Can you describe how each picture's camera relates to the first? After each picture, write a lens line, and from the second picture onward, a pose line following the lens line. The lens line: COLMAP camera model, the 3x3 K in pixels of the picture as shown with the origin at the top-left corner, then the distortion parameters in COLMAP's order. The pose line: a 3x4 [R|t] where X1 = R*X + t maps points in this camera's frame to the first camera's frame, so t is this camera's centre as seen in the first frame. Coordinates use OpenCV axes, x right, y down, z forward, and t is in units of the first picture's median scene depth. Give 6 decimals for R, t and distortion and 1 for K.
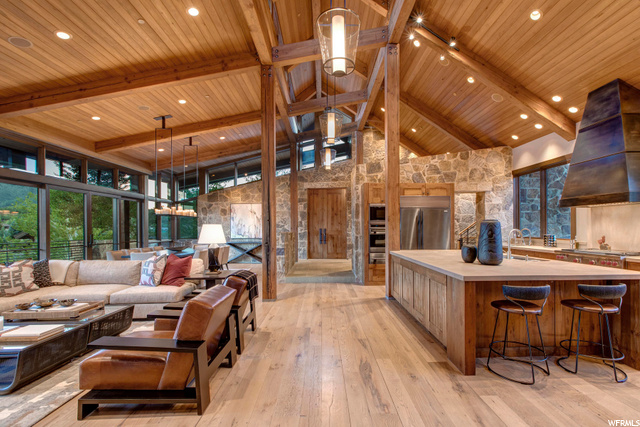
lens RADIAL K [[294.4, 0, 327.8], [0, 294.4, 228.8], [0, 0, 1]] dist [-0.000998, 0.000558]
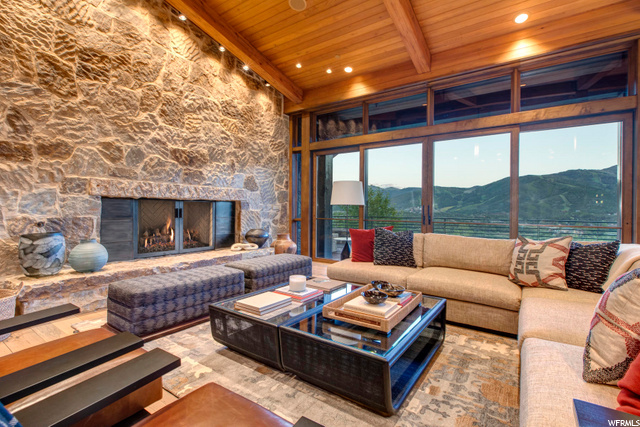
lens RADIAL K [[285.9, 0, 309.7], [0, 285.9, 209.0], [0, 0, 1]] dist [0.003582, 0.000086]
pose [[-0.585931, 0.005514, -0.810342, -0.165332], [-0.002961, 0.999956, 0.008945, 0.030878], [0.810356, 0.007641, -0.585889, 0.627295]]
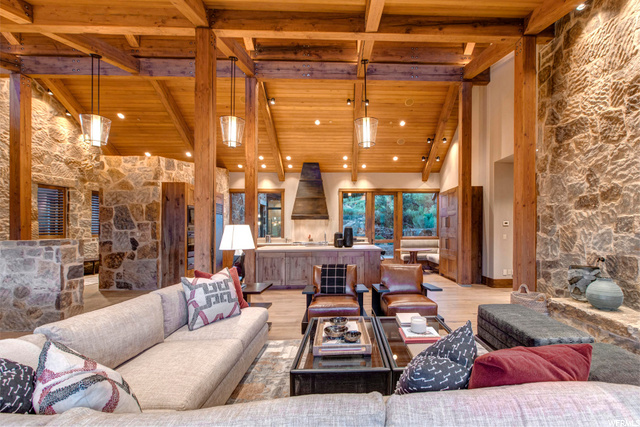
lens RADIAL K [[308.4, 0, 360.1], [0, 308.4, 234.2], [0, 0, 1]] dist [0.001071, 0.000135]
pose [[-0.023969, -0.008344, 0.999678, -0.849610], [0.010803, 0.999905, 0.008604, 0.003142], [-0.999654, 0.011006, -0.023876, 0.482665]]
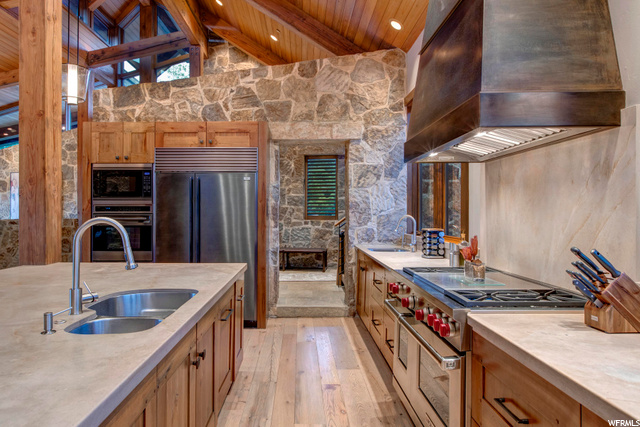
lens RADIAL K [[400.3, 0, 284.2], [0, 400.3, 212.4], [0, 0, 1]] dist [0.001106, 0.000107]
pose [[0.998485, 0.003064, -0.054945, 0.500755], [-0.003215, 0.999991, -0.002669, -0.002551], [0.054936, 0.002841, 0.998486, 0.343479]]
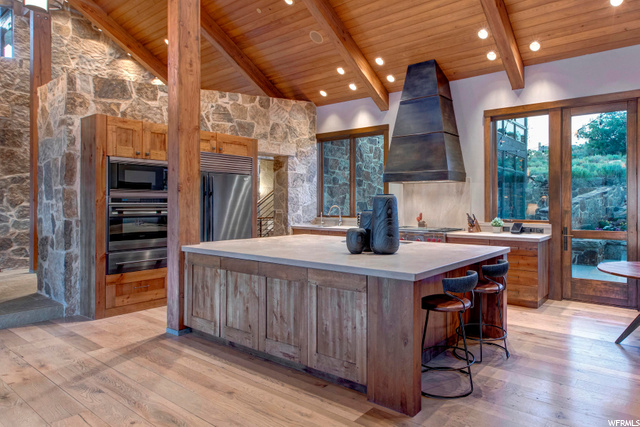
lens RADIAL K [[393.9, 0, 410.4], [0, 393.9, 201.6], [0, 0, 1]] dist [0.005620, 0.001635]
pose [[0.575913, 0.009541, 0.817455, -0.116875], [-0.001111, 0.999940, -0.010888, 0.000183], [-0.817510, 0.005362, 0.575889, 0.179708]]
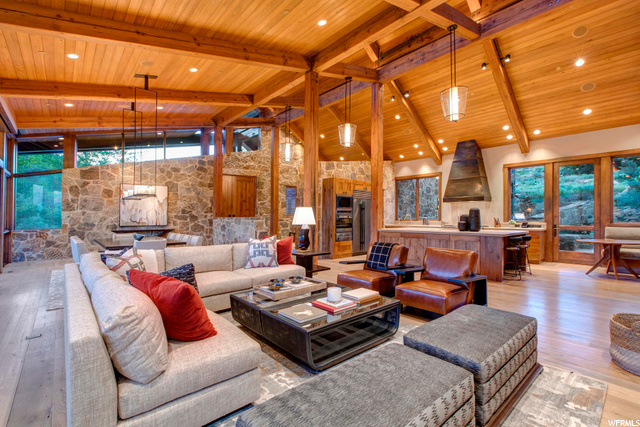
lens RADIAL K [[293.2, 0, 308.5], [0, 293.2, 216.4], [0, 0, 1]] dist [0.001770, 0.000404]
pose [[0.784560, 0.001882, 0.620050, -0.738504], [0.000052, 0.999995, -0.003101, 0.014601], [-0.620053, 0.002465, 0.784556, 0.082279]]
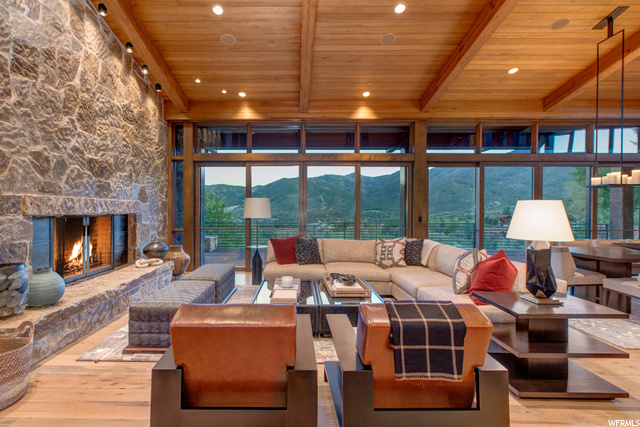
lens RADIAL K [[315.8, 0, 283.8], [0, 315.8, 213.8], [0, 0, 1]] dist [-0.000725, -0.000085]
pose [[-0.035088, 0.020655, -0.999171, 0.100984], [-0.003982, 0.999776, 0.020808, -0.002032], [0.999376, 0.004709, -0.034998, 0.411808]]
